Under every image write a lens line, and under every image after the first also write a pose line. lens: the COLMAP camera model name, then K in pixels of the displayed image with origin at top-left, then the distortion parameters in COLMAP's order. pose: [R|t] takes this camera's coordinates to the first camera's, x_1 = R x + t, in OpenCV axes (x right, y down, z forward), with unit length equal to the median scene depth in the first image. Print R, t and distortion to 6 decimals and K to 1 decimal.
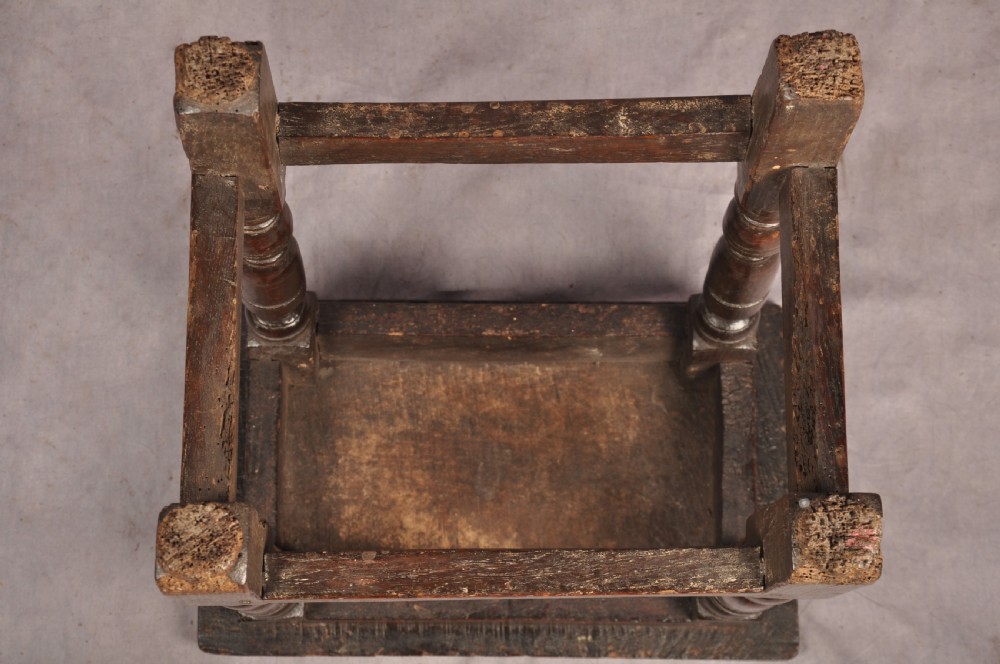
lens RADIAL K [[2431.7, 0, 500.9], [0, 2431.7, 332.1], [0, 0, 1]] dist [0.525715, 0.000000]
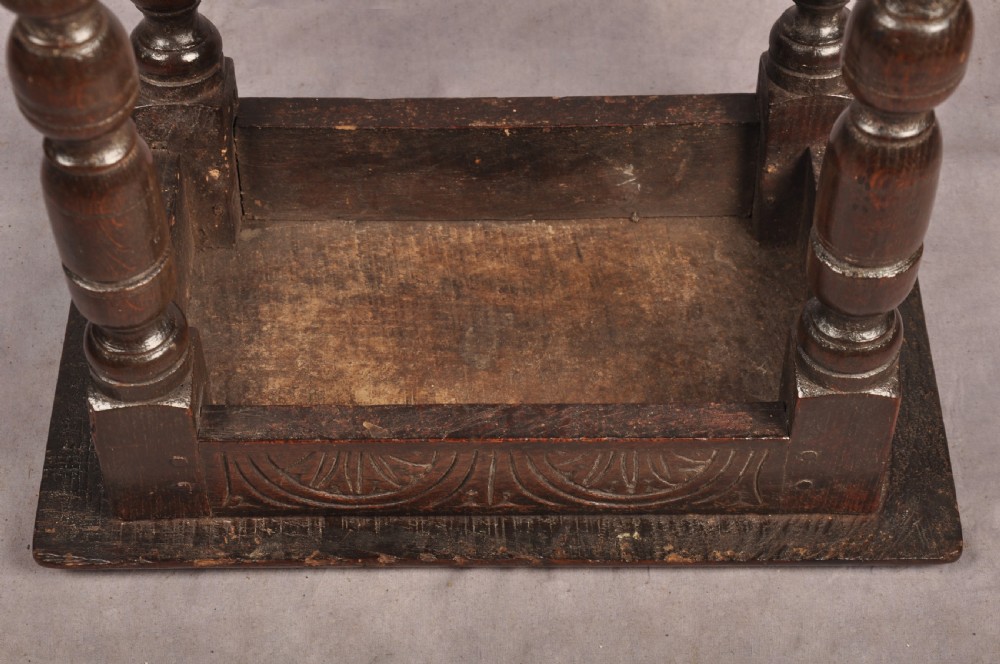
lens RADIAL K [[2431.7, 0, 498.9], [0, 2431.7, 331.8], [0, 0, 1]] dist [0.525715, 0.000000]
pose [[0.999600, -0.021083, -0.018865, 0.013005], [0.008878, 0.866913, -0.498380, 0.397237], [0.026861, 0.498013, 0.866753, 0.405199]]
